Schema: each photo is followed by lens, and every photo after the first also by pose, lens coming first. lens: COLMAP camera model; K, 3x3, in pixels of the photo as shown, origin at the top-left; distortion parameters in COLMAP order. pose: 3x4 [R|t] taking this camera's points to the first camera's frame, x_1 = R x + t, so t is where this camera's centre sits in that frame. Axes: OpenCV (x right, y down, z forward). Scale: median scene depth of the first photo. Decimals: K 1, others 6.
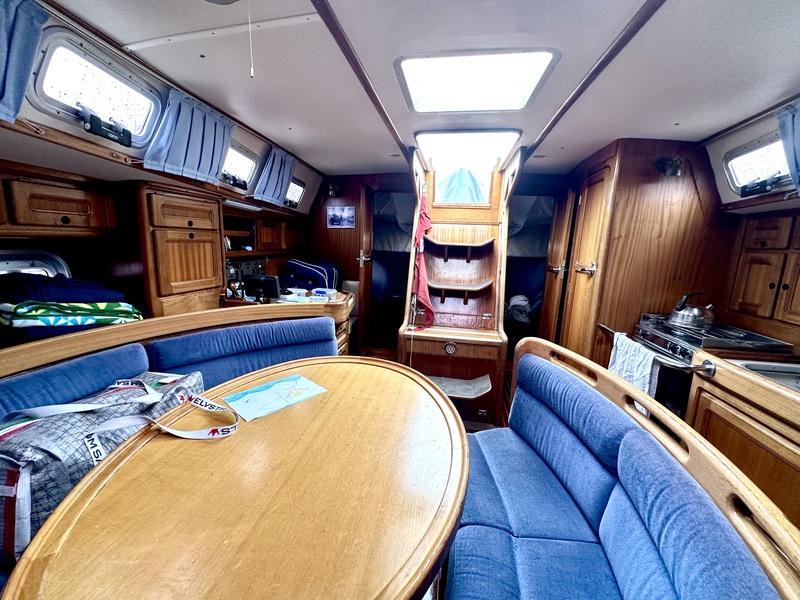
lens RADIAL K [[320.5, 0, 399.2], [0, 320.5, 298.8], [0, 0, 1]] dist [0.000488, -0.000632]
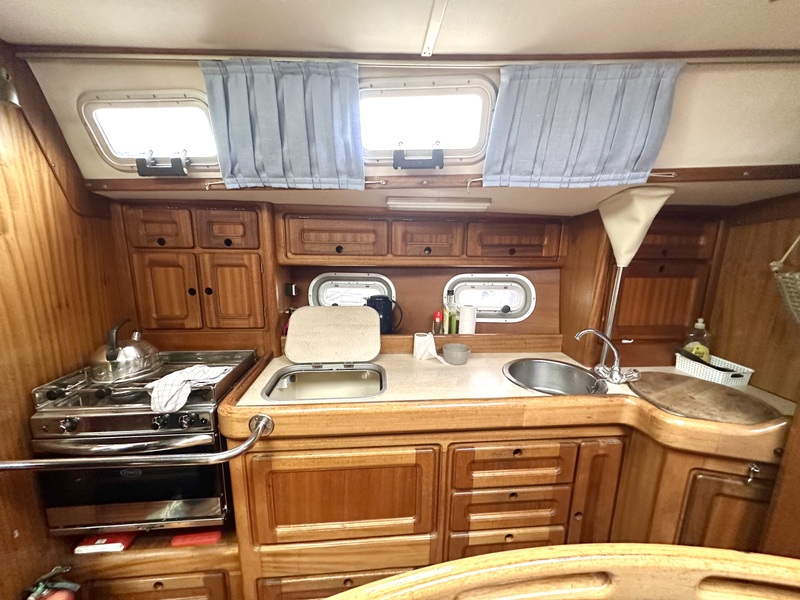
lens RADIAL K [[320.5, 0, 398.1], [0, 320.5, 299.6], [0, 0, 1]] dist [0.000488, -0.000632]
pose [[-0.260680, -0.219404, 0.940164, 0.219018], [0.144049, 0.954093, 0.262595, -0.158438], [-0.954618, 0.203883, -0.217108, 0.648854]]
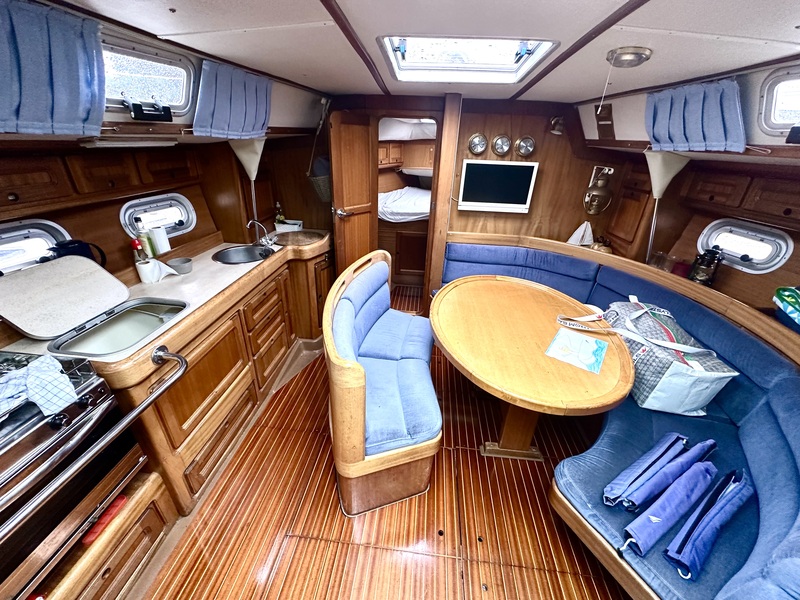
lens RADIAL K [[320.5, 0, 400.7], [0, 320.5, 300.8], [0, 0, 1]] dist [0.000488, -0.000632]
pose [[-0.993600, -0.031612, -0.108439, 0.326513], [-0.090615, 0.796232, 0.598166, -0.406054], [0.067434, 0.604164, -0.794001, 1.353863]]
